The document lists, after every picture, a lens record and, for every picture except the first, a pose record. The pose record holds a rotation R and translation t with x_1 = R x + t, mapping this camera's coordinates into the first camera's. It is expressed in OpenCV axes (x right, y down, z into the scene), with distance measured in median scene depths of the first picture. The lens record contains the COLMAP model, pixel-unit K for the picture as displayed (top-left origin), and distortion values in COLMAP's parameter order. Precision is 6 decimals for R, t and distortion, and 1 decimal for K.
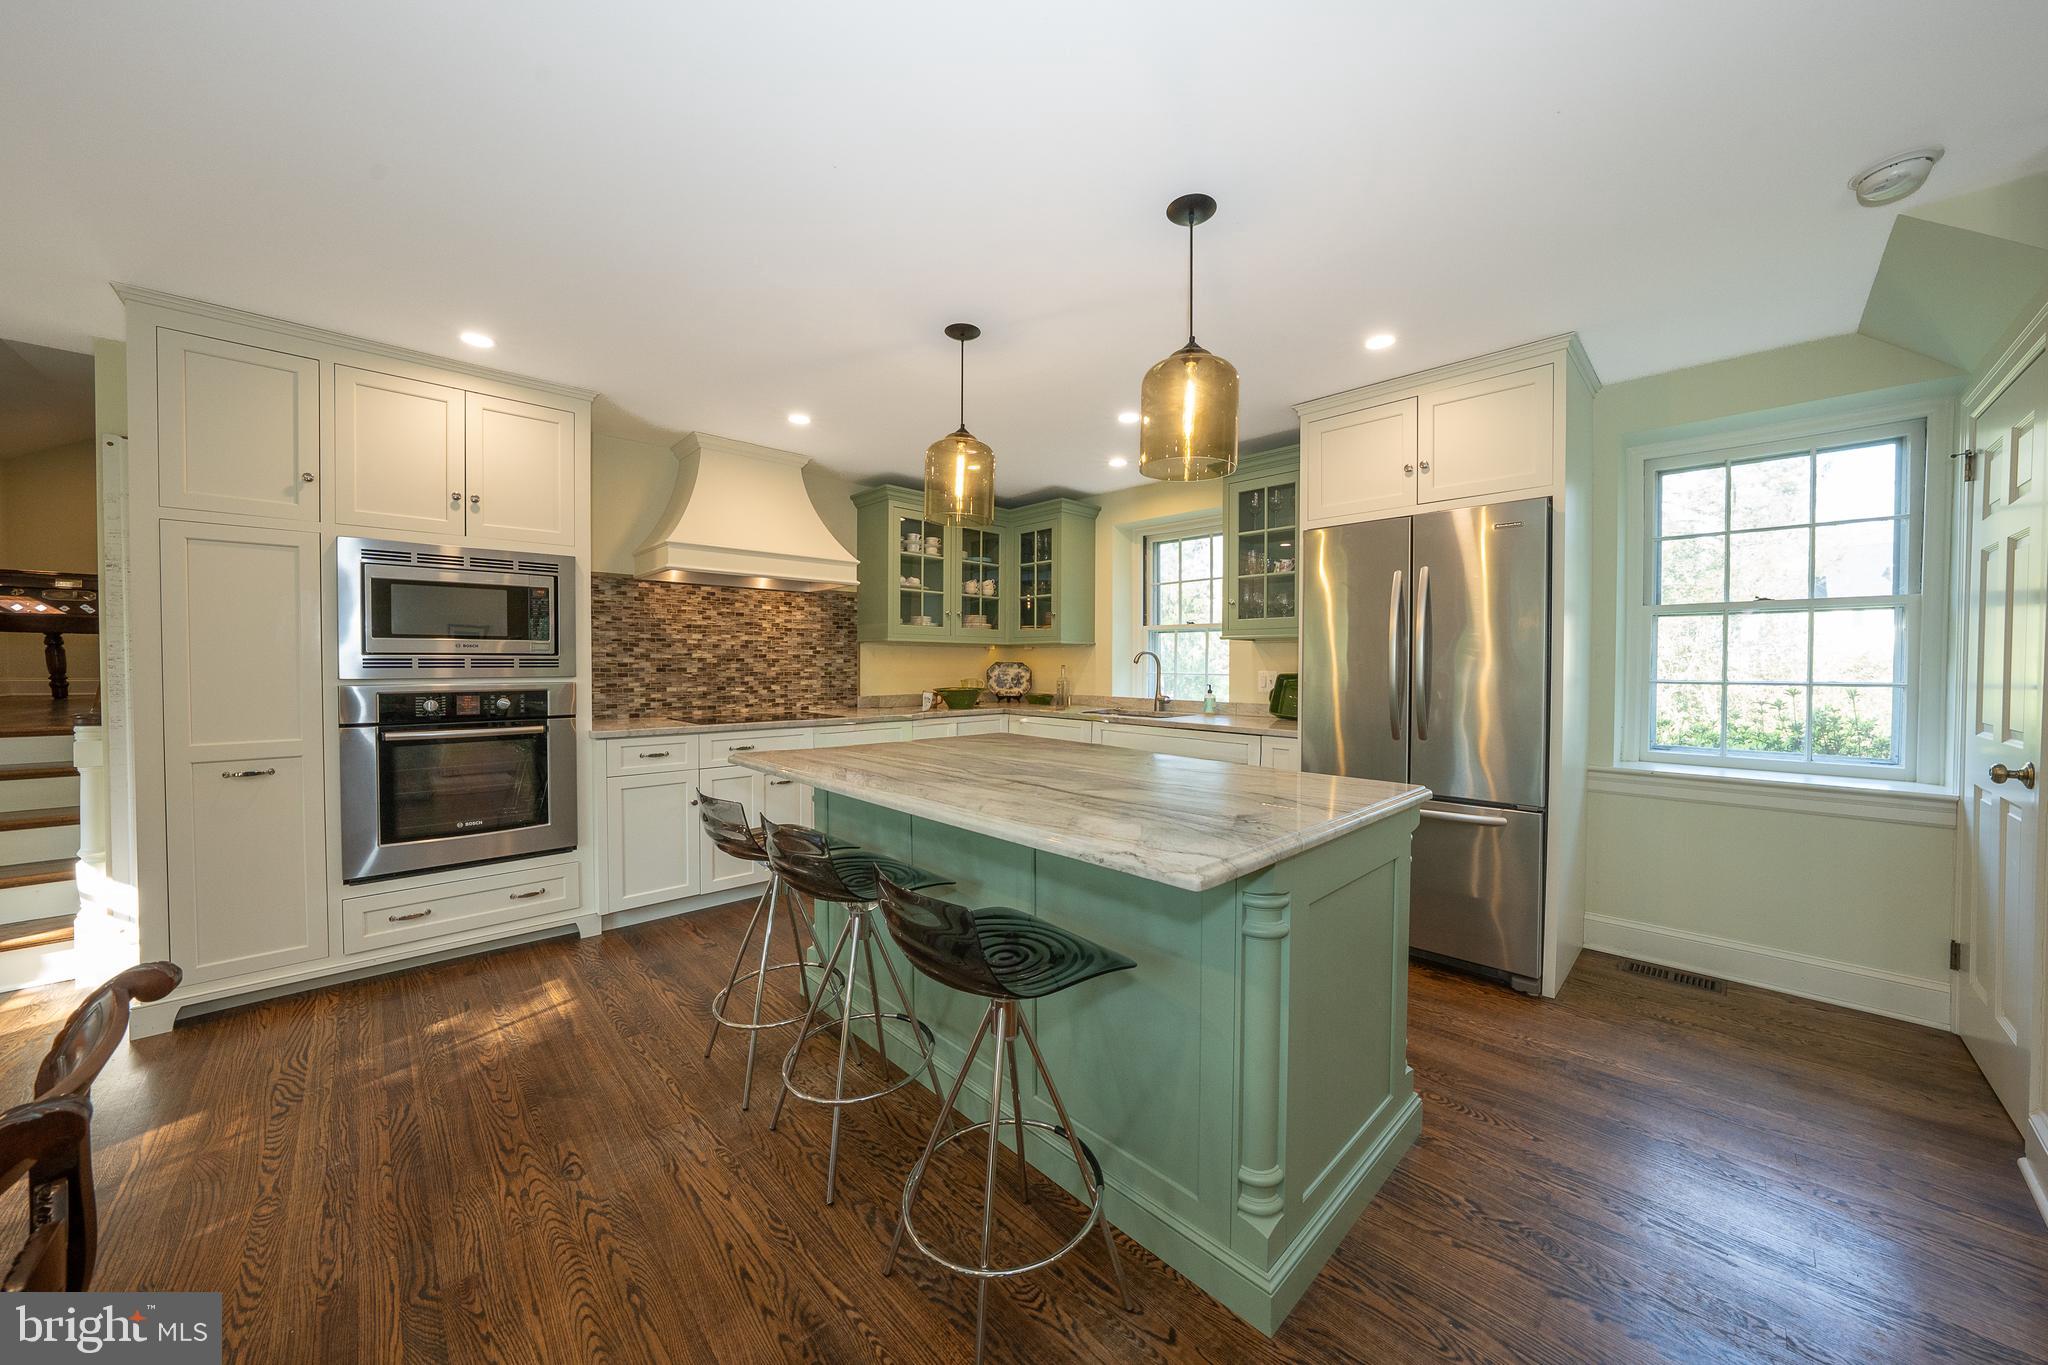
lens RADIAL K [[705.4, 0, 1024.6], [0, 705.4, 675.4], [0, 0, 1]] dist [-0.028070, 0.006236]
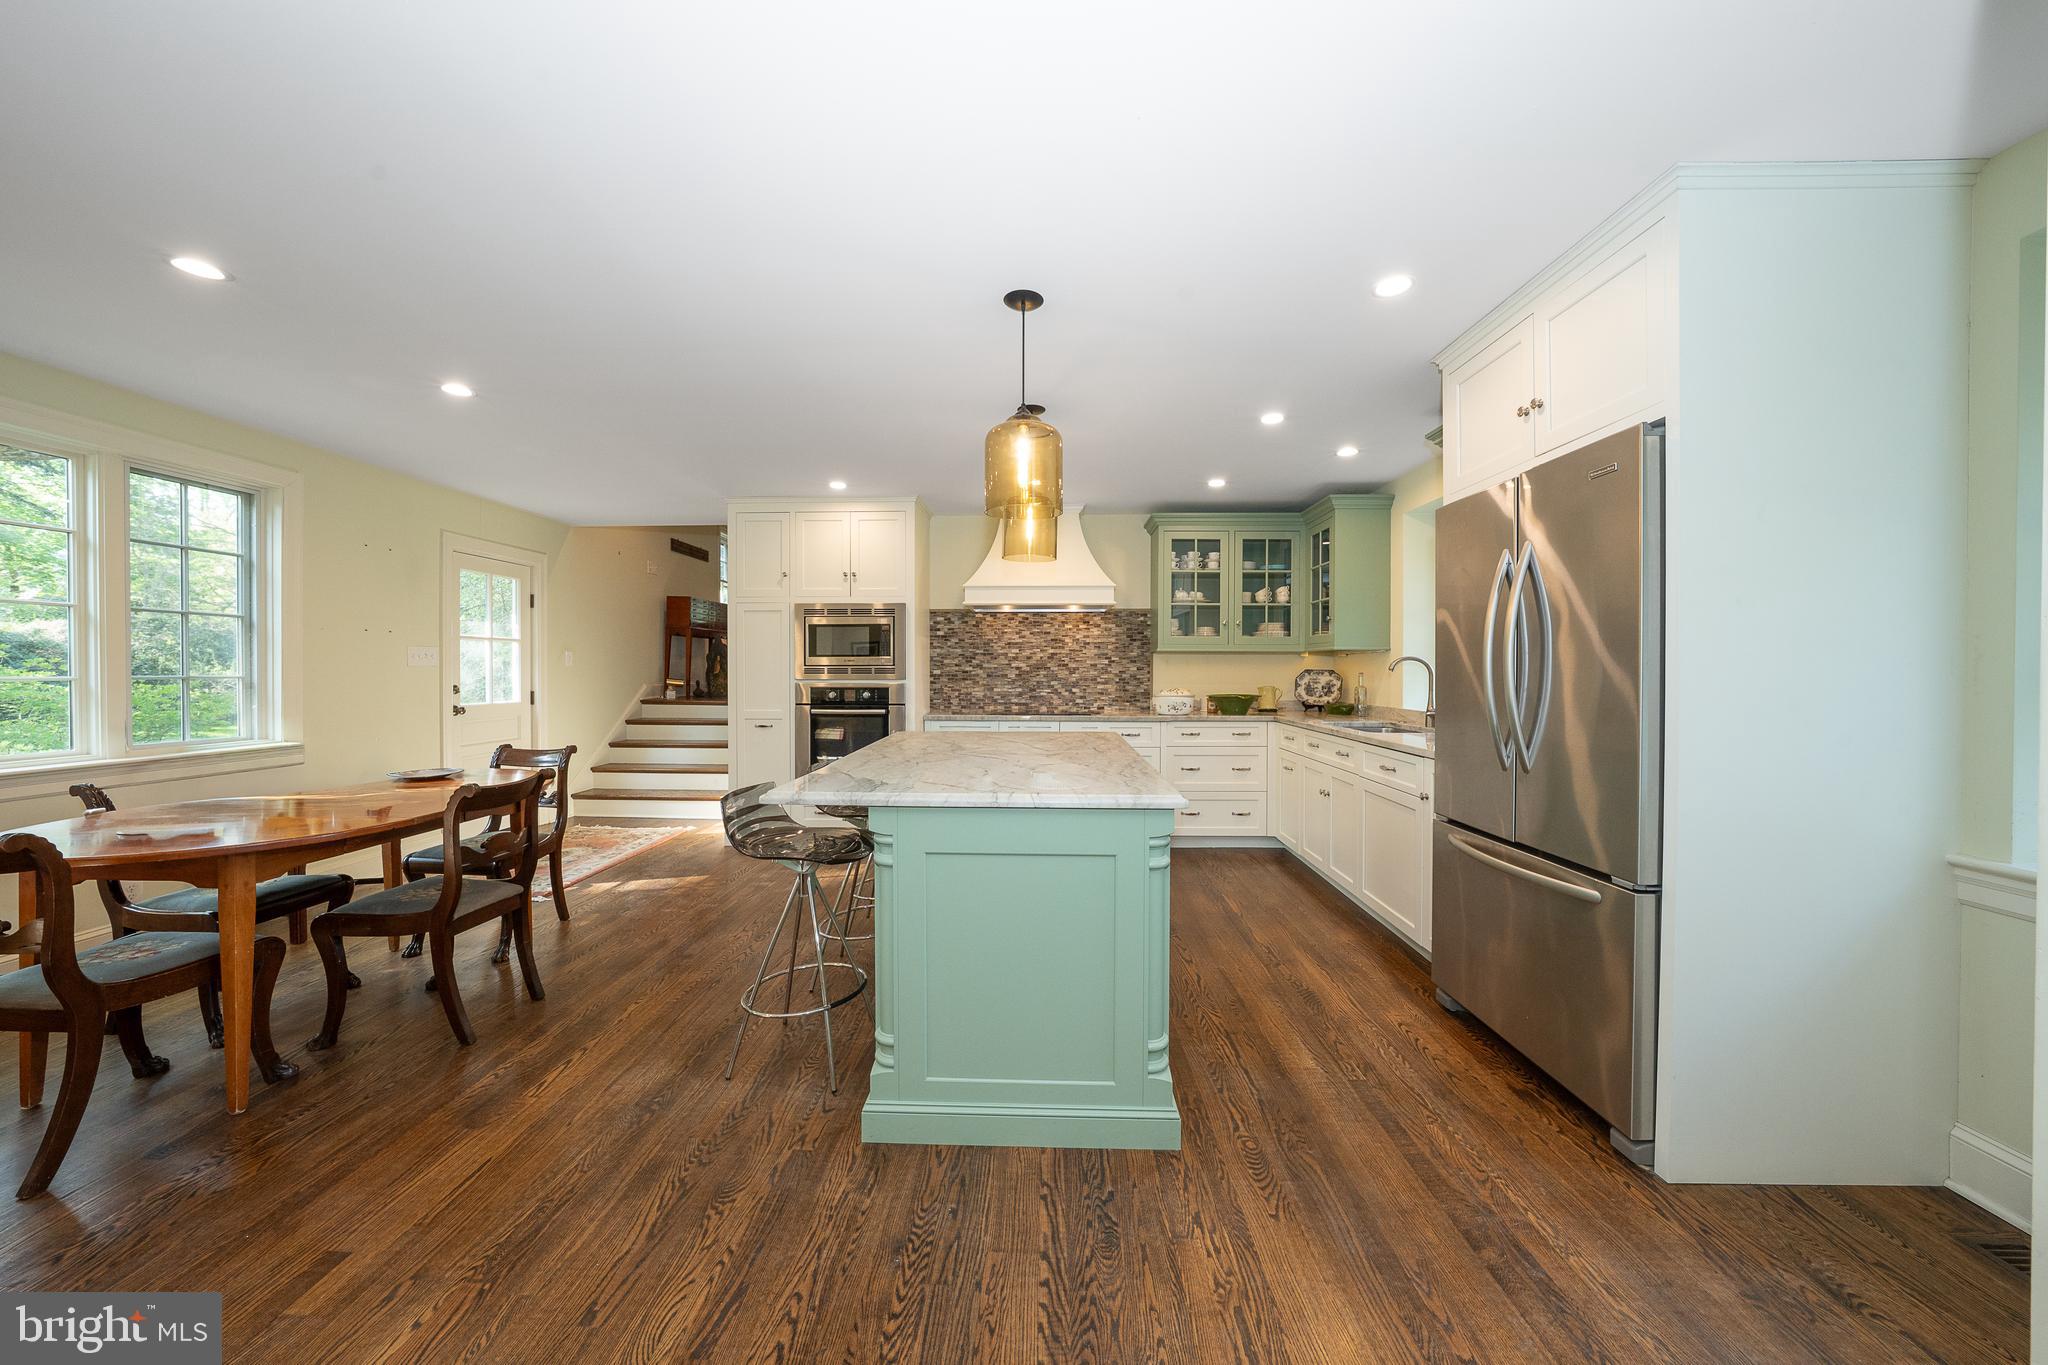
lens RADIAL K [[705.4, 0, 1024.6], [0, 705.4, 675.4], [0, 0, 1]] dist [-0.028070, 0.006236]
pose [[0.699119, 0.004199, -0.714993, 0.677461], [-0.011774, 0.999915, -0.005640, -0.001597], [0.714909, 0.012361, 0.699108, 0.089746]]
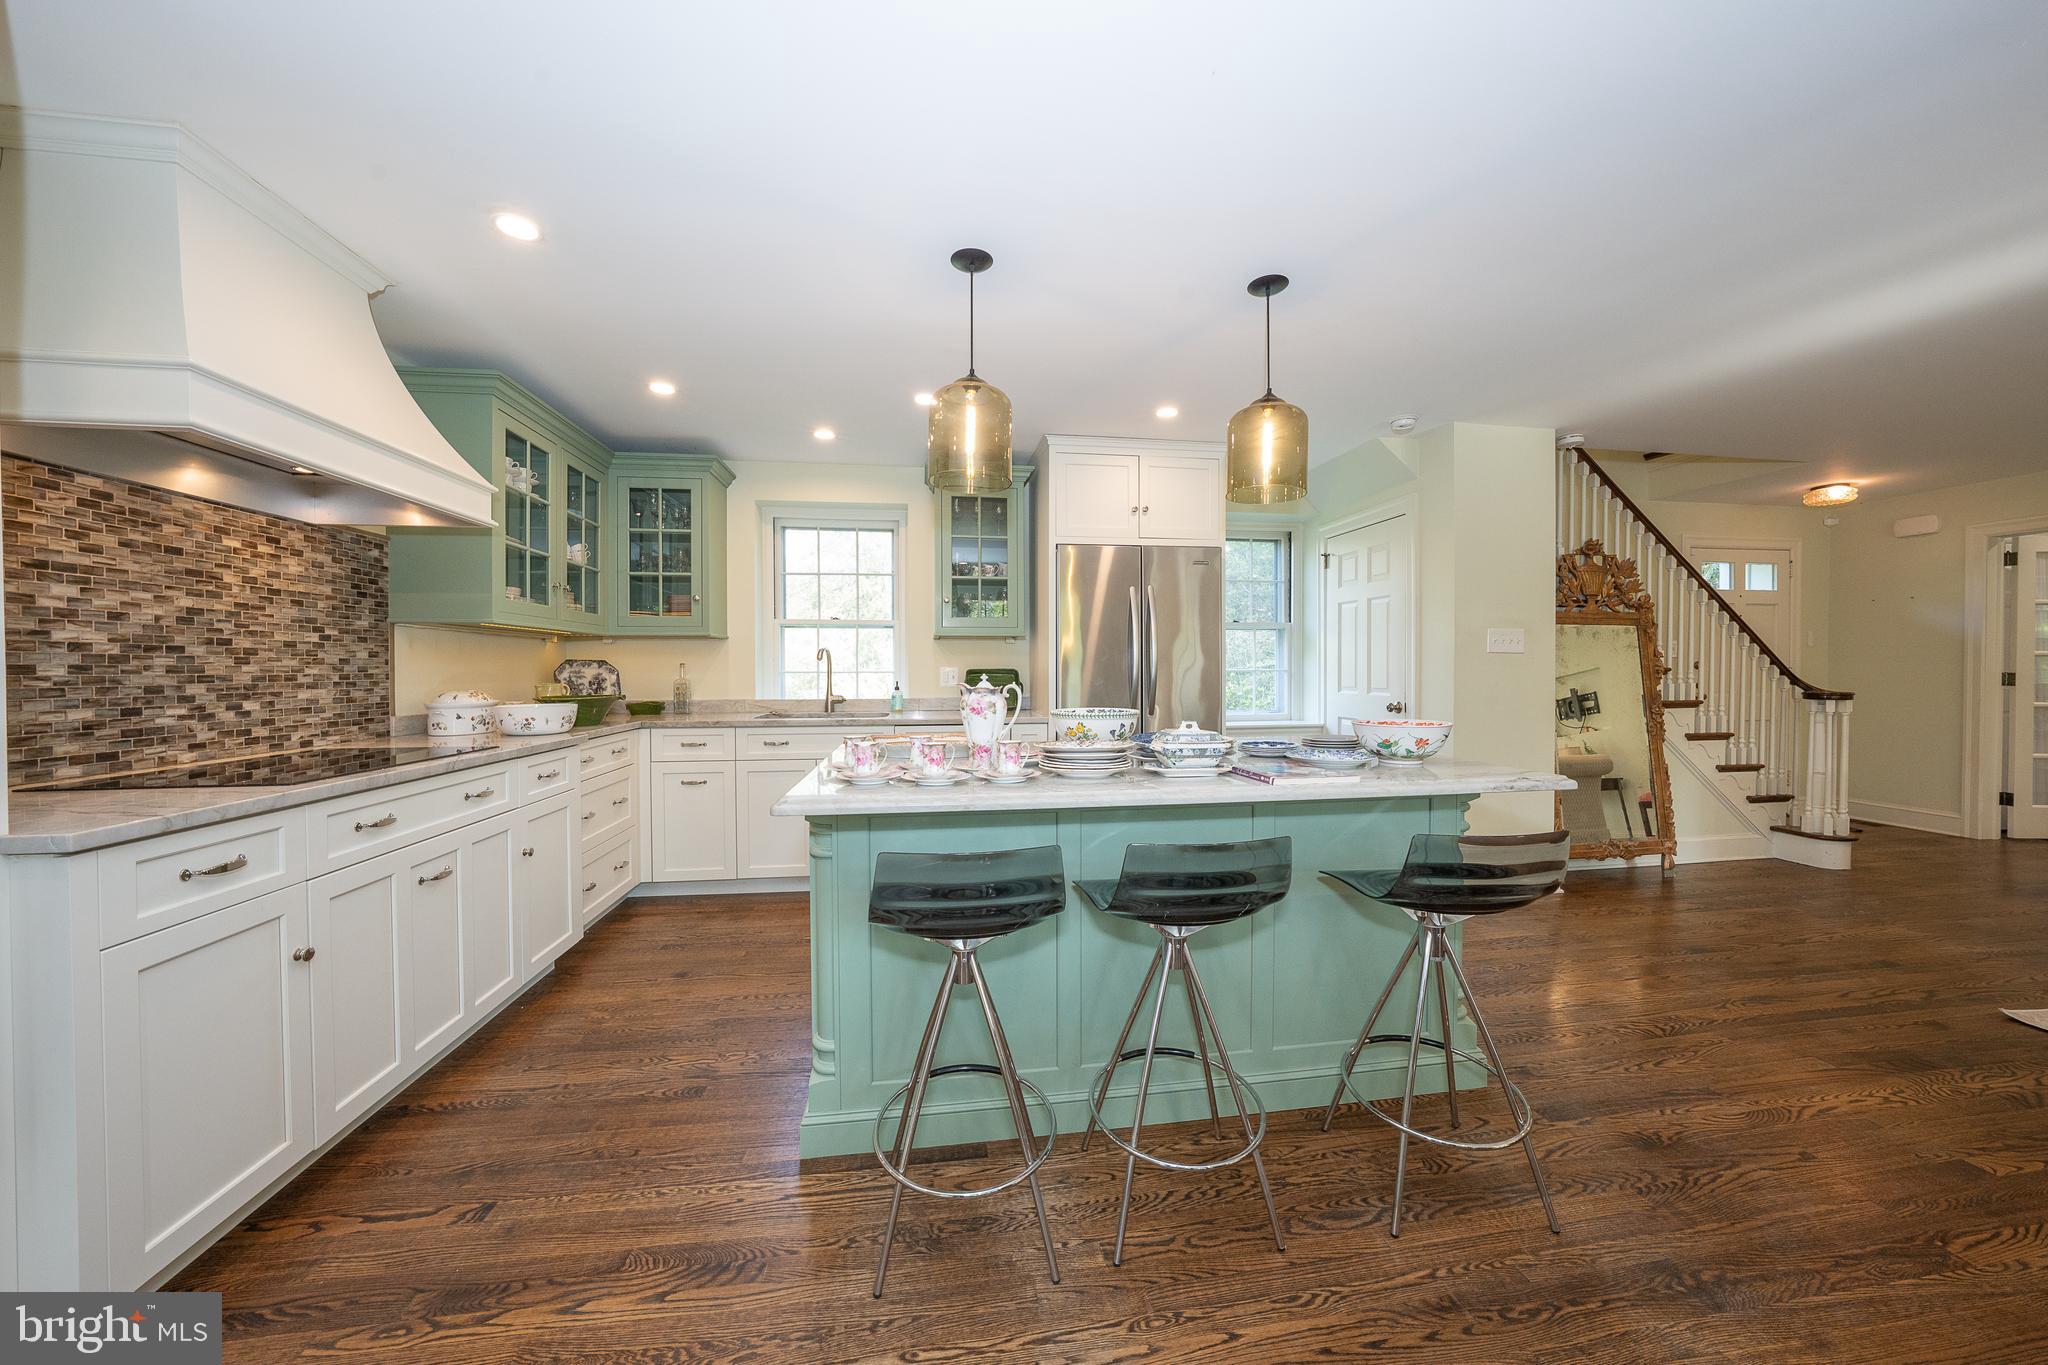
lens RADIAL K [[705.4, 0, 1024.6], [0, 705.4, 675.4], [0, 0, 1]] dist [-0.028070, 0.006236]
pose [[0.577362, -0.014374, 0.816362, -0.621196], [0.019744, 0.999798, 0.003640, 0.006510], [-0.816250, 0.014016, 0.577529, 0.389579]]
